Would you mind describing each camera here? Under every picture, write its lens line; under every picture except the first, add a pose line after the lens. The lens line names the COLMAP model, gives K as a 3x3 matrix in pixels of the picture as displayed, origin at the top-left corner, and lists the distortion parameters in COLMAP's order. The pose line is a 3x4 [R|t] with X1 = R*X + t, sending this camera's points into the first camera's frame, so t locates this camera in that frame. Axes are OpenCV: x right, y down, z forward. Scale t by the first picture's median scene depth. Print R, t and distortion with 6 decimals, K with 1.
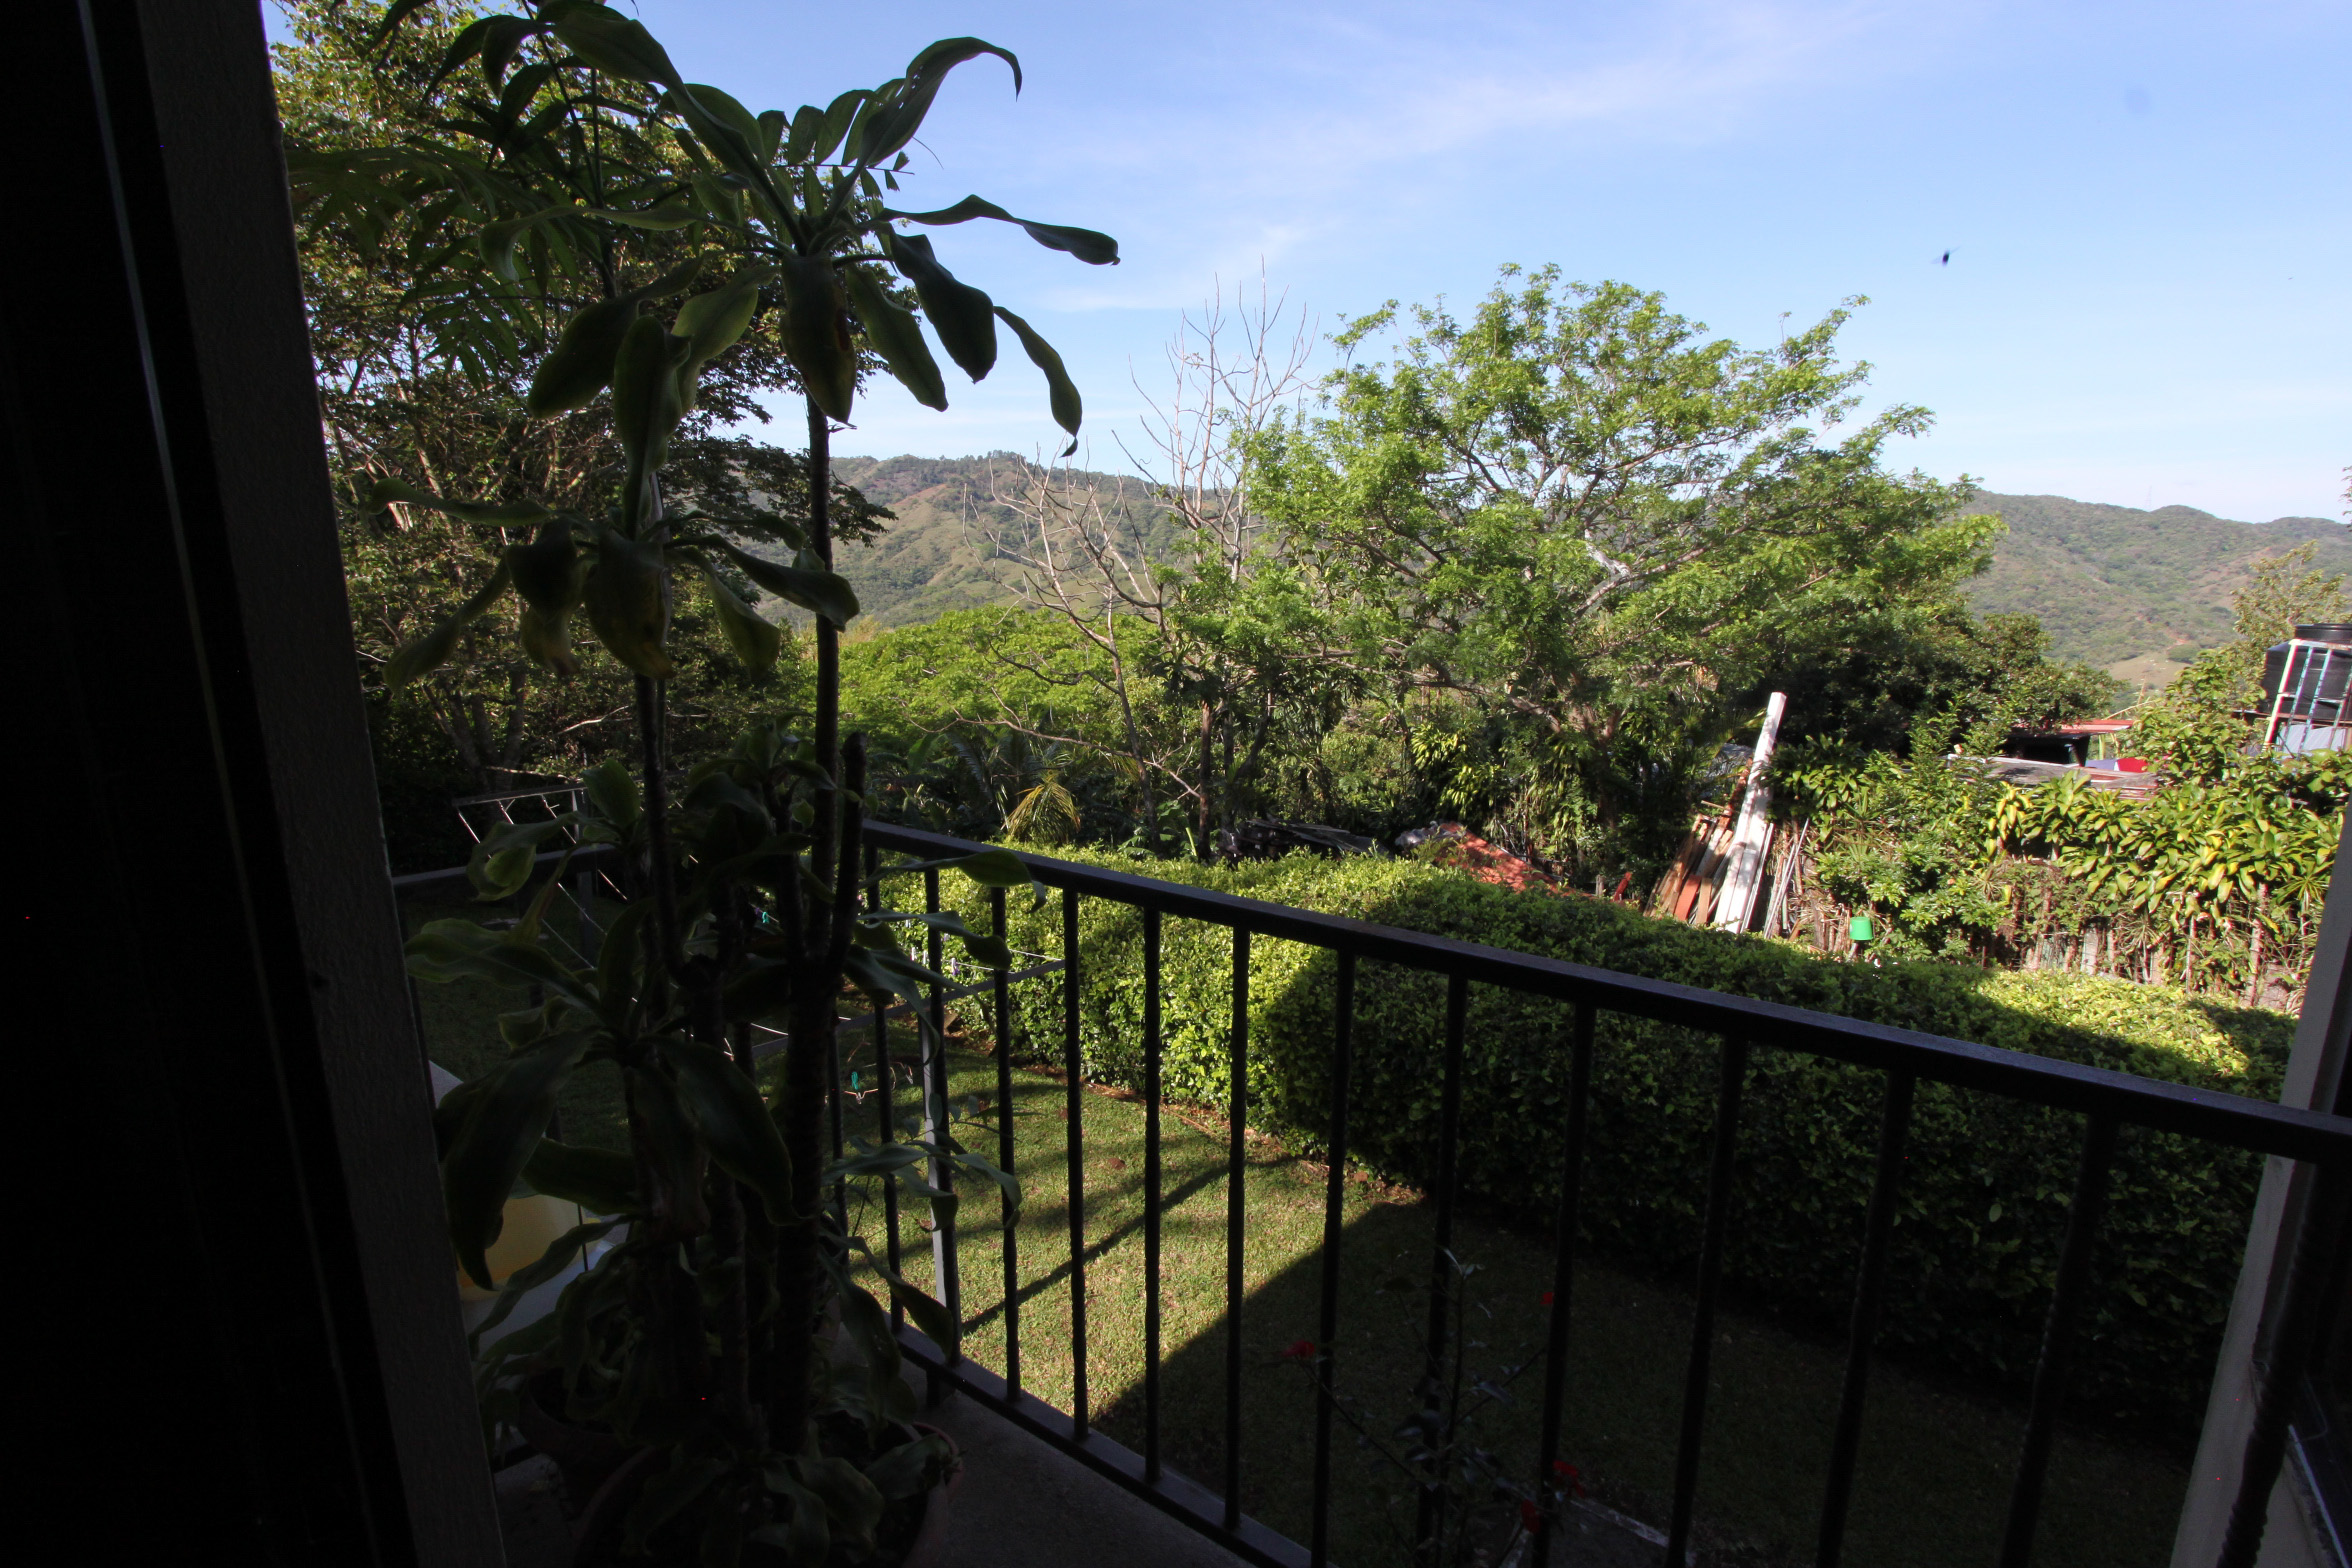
lens RADIAL K [[1109.0, 0, 1179.3], [0, 1109.0, 780.6], [0, 0, 1]] dist [-0.010453, -0.000154]
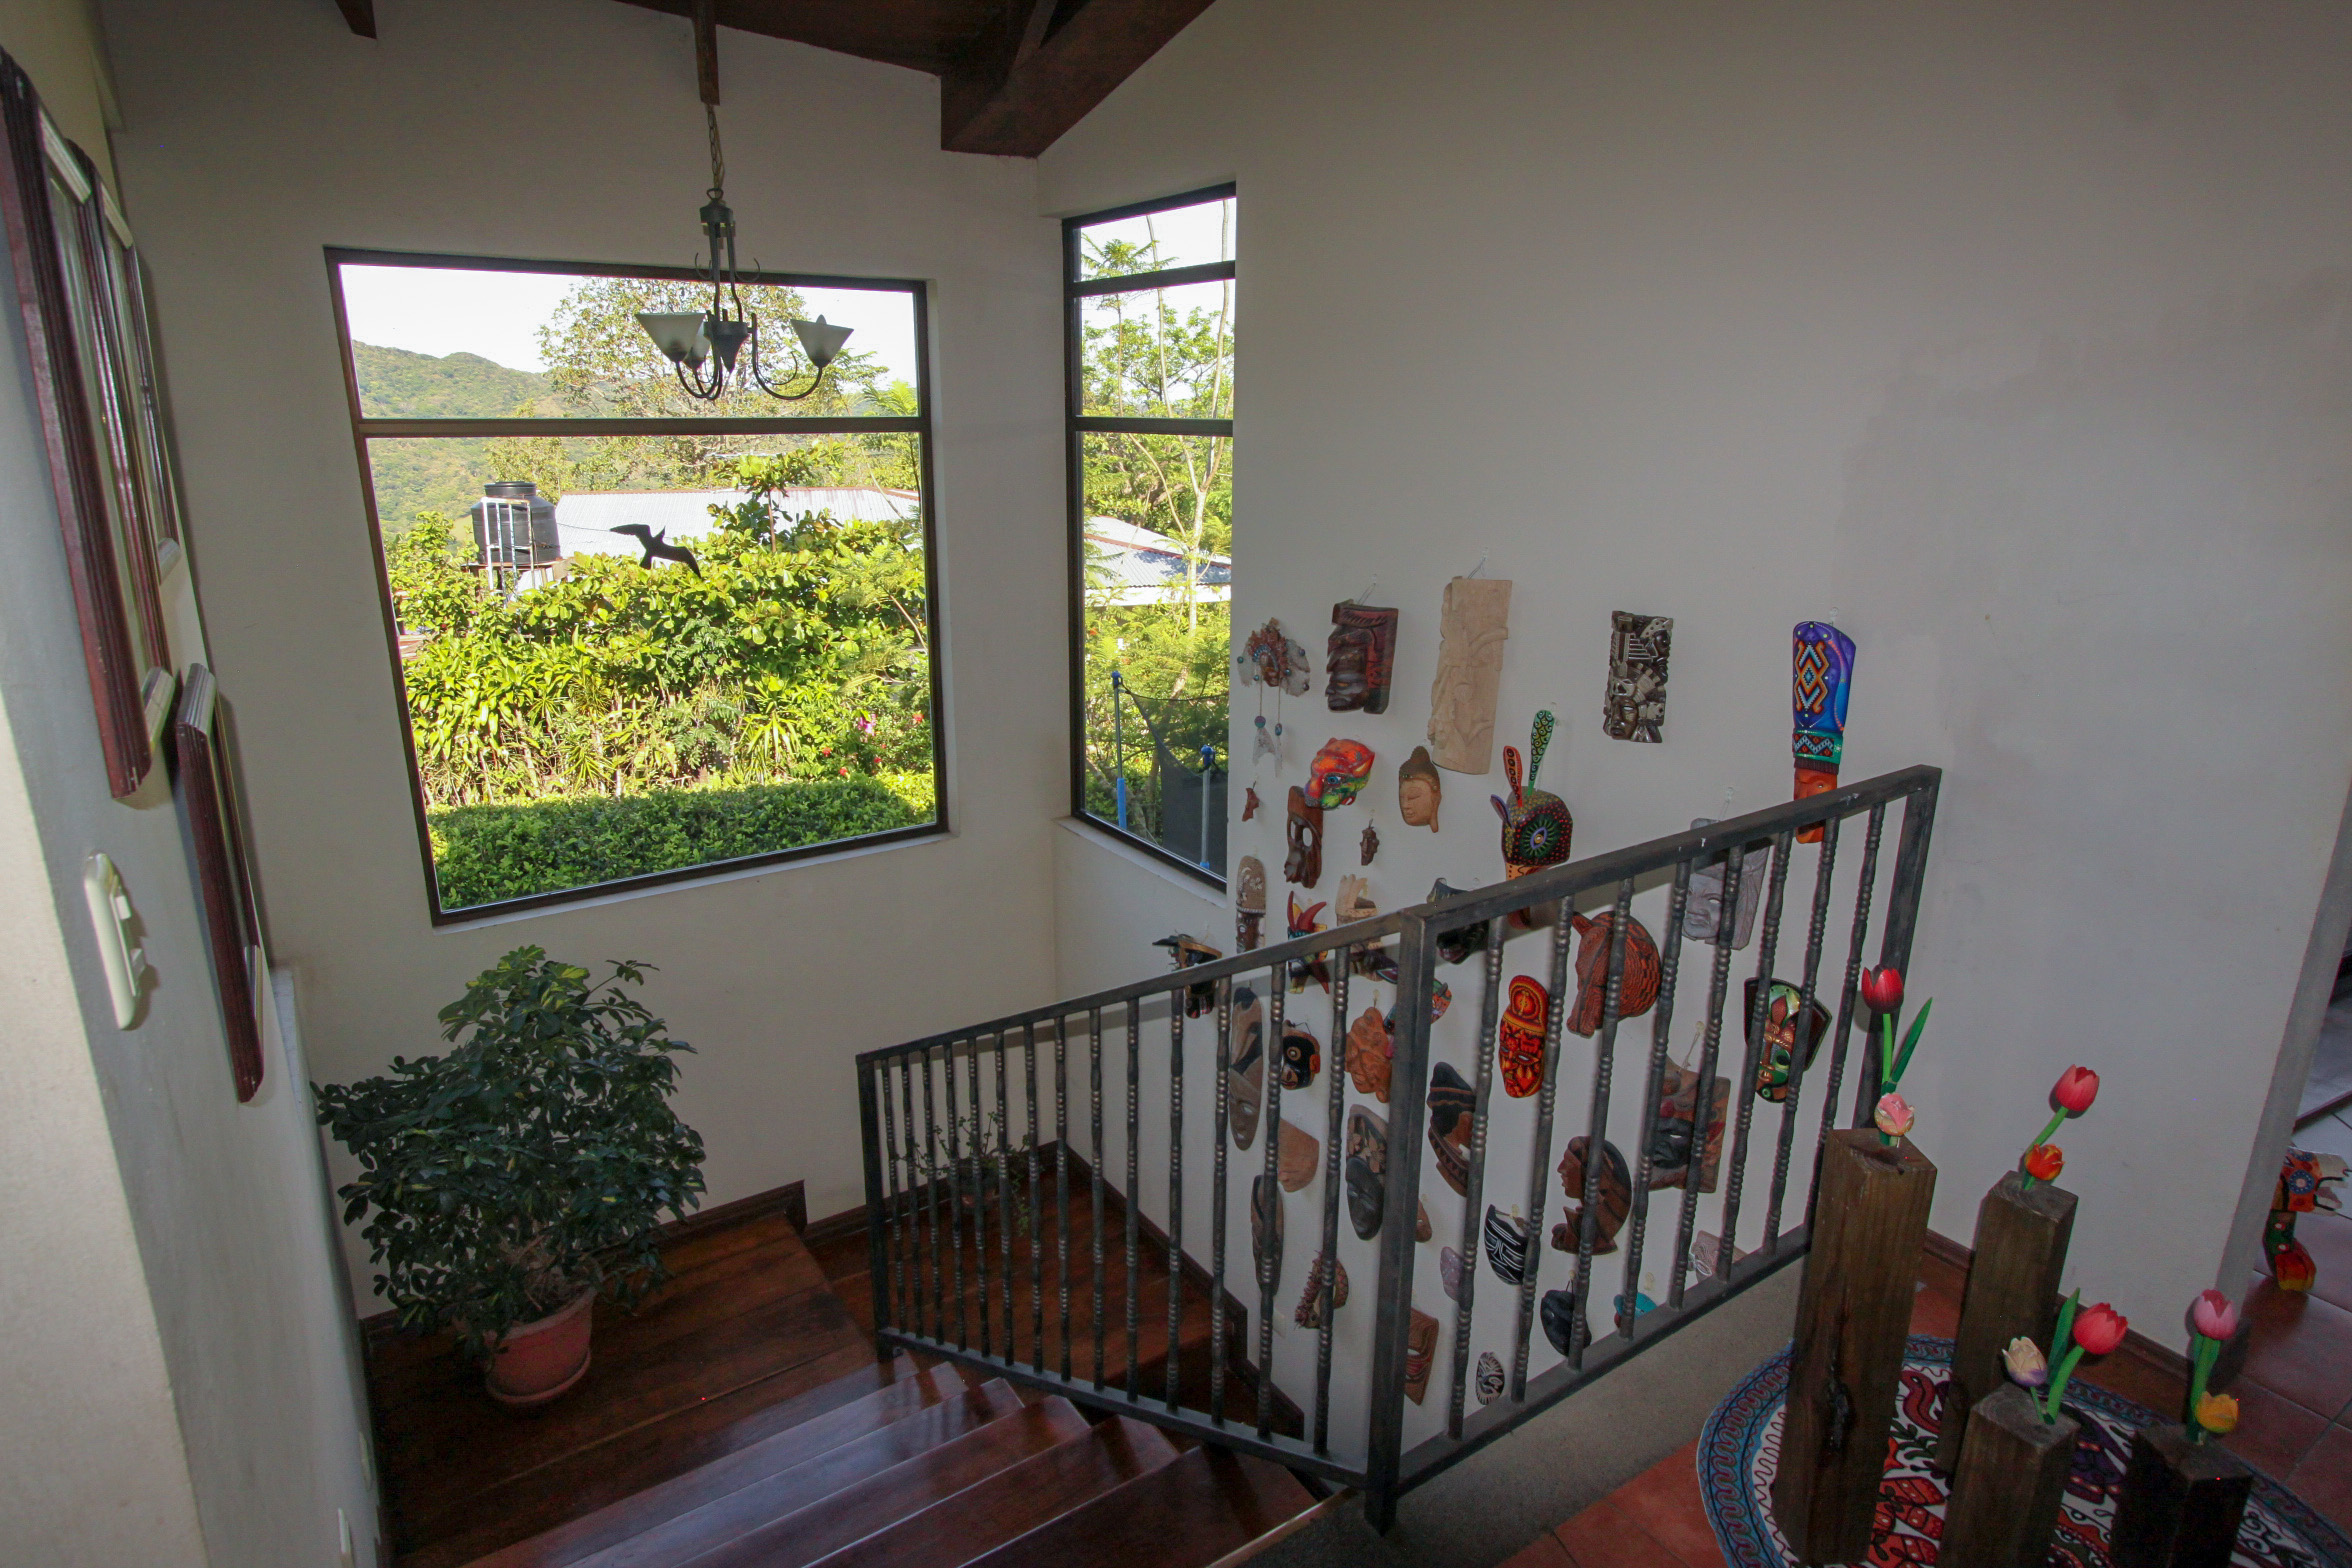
lens RADIAL K [[1325.0, 0, 1177.5], [0, 1325.0, 779.4], [0, 0, 1]] dist [0.003282, 0.000447]
pose [[0.366495, -0.254631, 0.894899, -0.031786], [0.189038, 0.962140, 0.196346, 0.019227], [-0.911014, 0.097210, 0.400754, -0.184889]]
